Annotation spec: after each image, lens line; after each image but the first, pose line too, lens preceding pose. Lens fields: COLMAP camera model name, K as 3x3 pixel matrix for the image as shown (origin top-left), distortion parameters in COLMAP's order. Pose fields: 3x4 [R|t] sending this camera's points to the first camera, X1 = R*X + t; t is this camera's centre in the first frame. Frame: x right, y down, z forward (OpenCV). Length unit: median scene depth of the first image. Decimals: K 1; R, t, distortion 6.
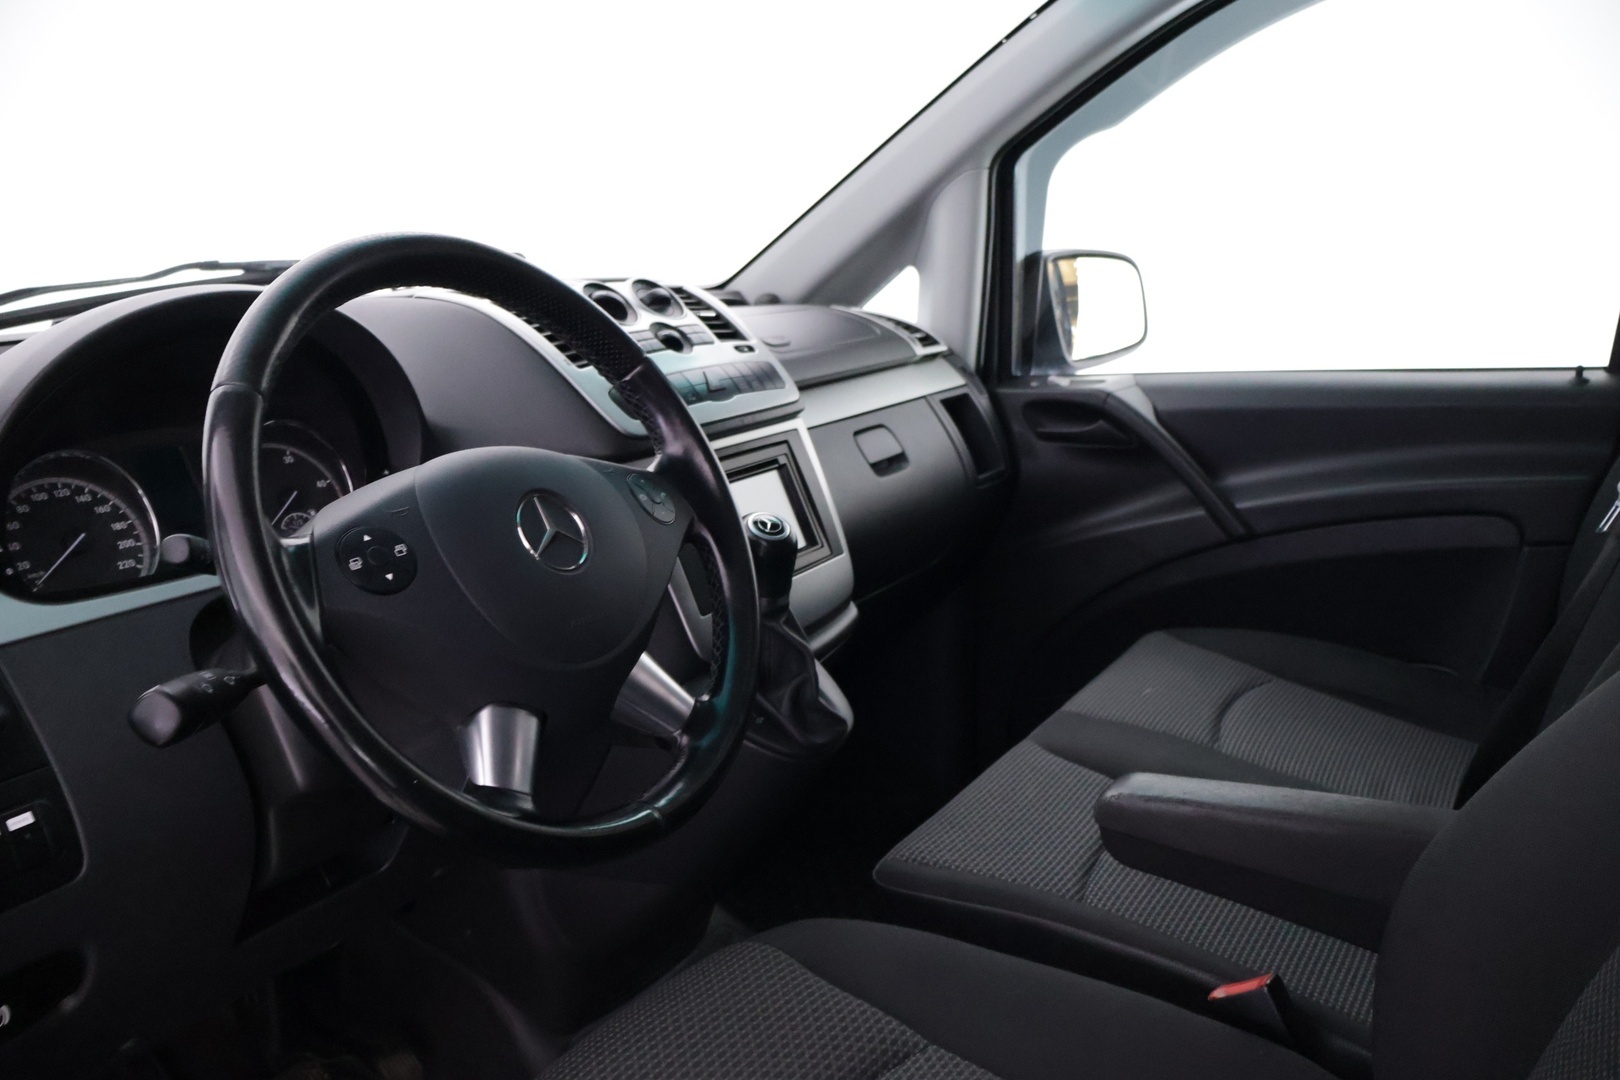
lens RADIAL K [[1326.5, 0, 810.0], [0, 1326.5, 540.0], [0, 0, 1]] dist [-0.000151, 0.005517]
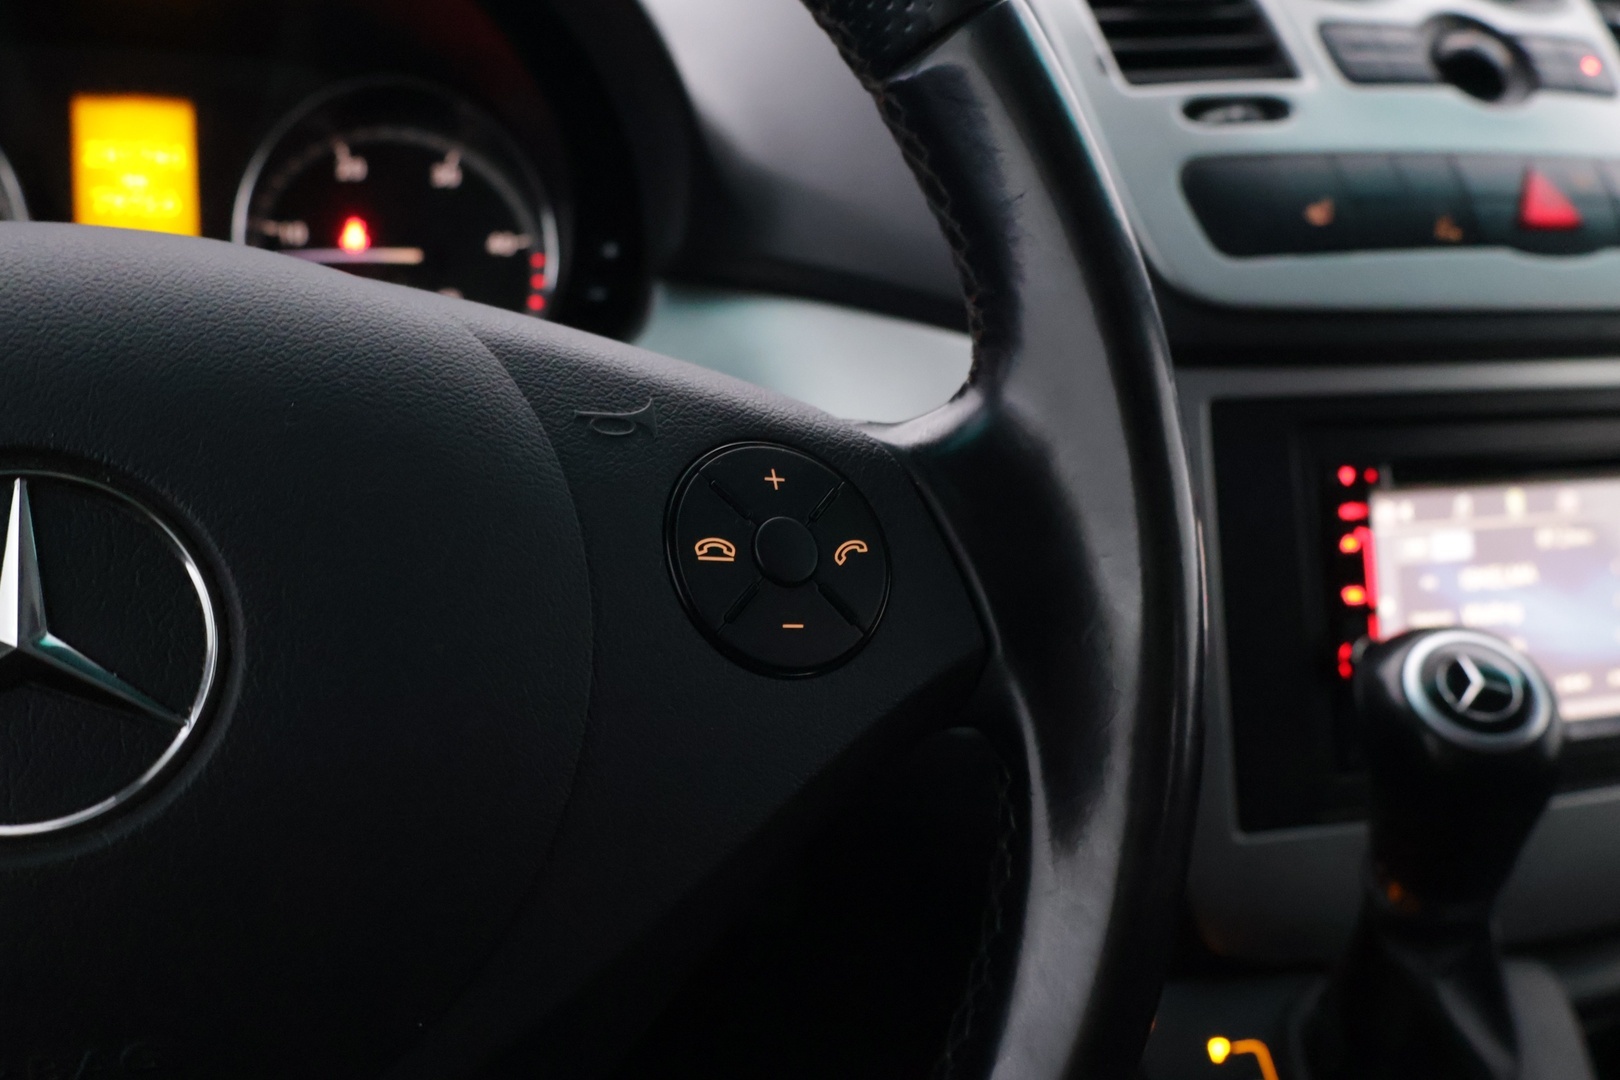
lens RADIAL K [[1528.9, 0, 810.0], [0, 1528.9, 540.0], [0, 0, 1]] dist [0.008536, 0.007652]
pose [[0.771389, 0.310844, -0.555279, 0.027012], [-0.249471, 0.950450, 0.185496, -0.054509], [0.585425, -0.004563, 0.810713, 0.508804]]
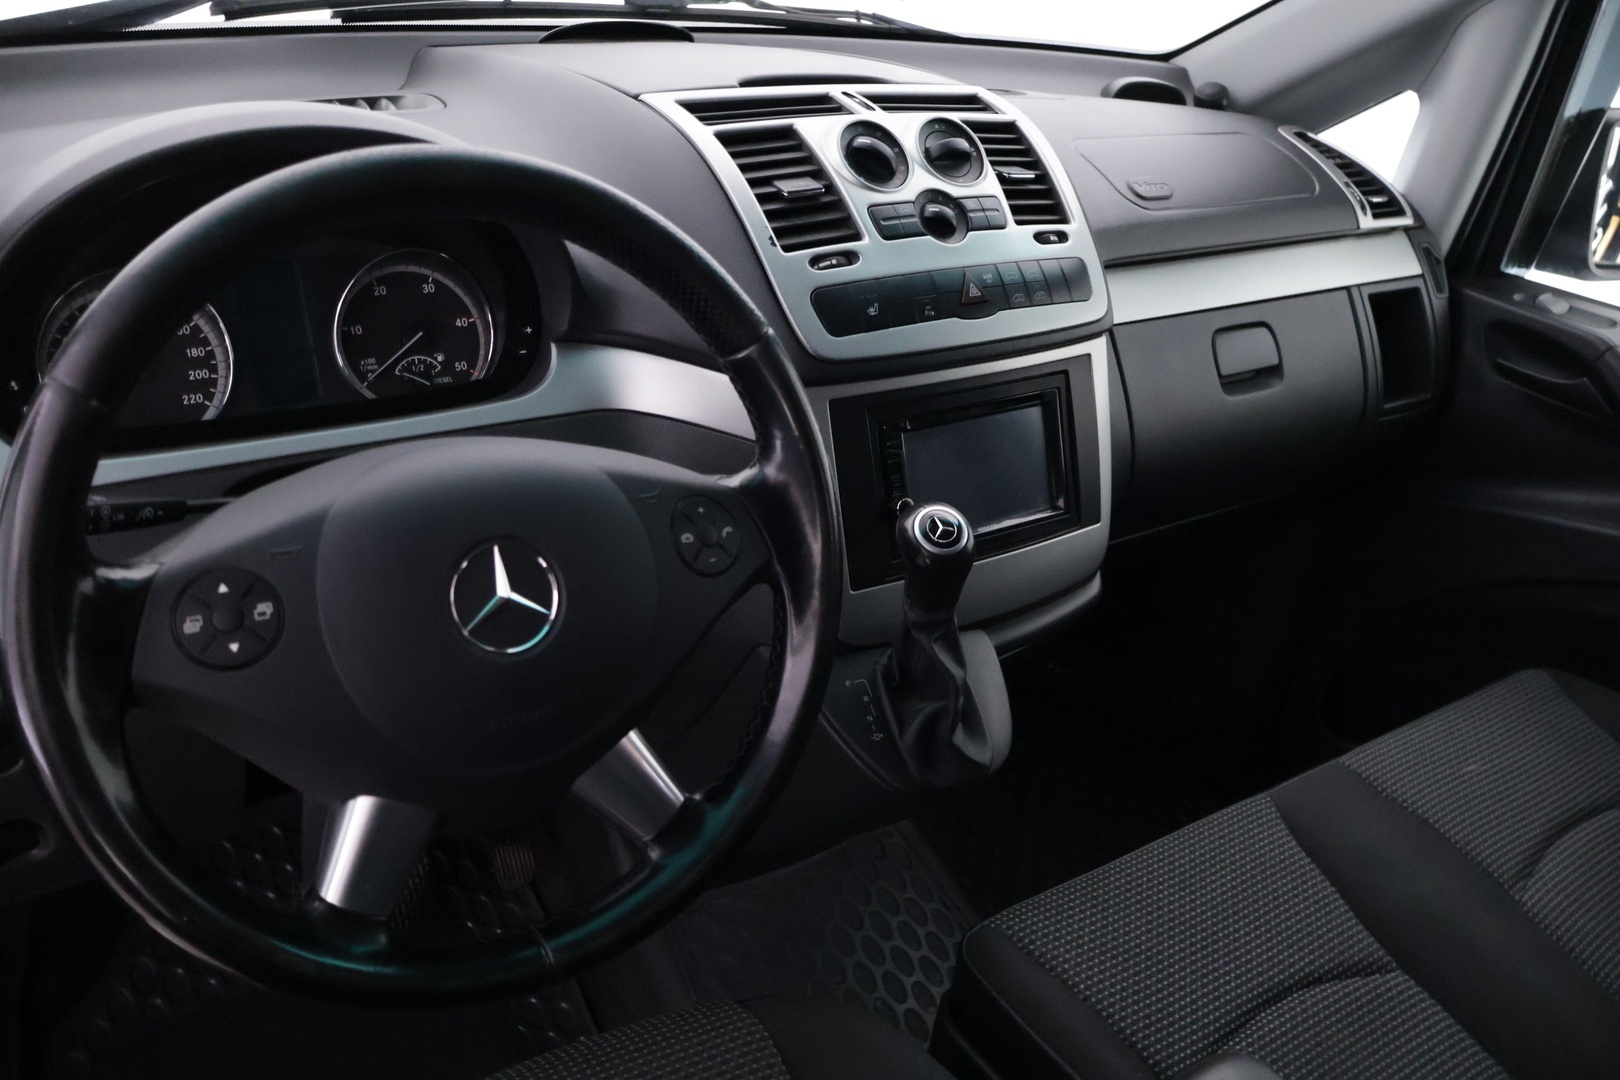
lens RADIAL K [[1355.5, 0, 810.0], [0, 1355.5, 540.0], [0, 0, 1]] dist [-0.013803, 0.003876]
pose [[0.903831, 0.321821, -0.281995, 0.099990], [-0.238616, 0.926132, 0.292133, -0.175671], [0.355179, -0.196750, 0.913858, 0.202576]]
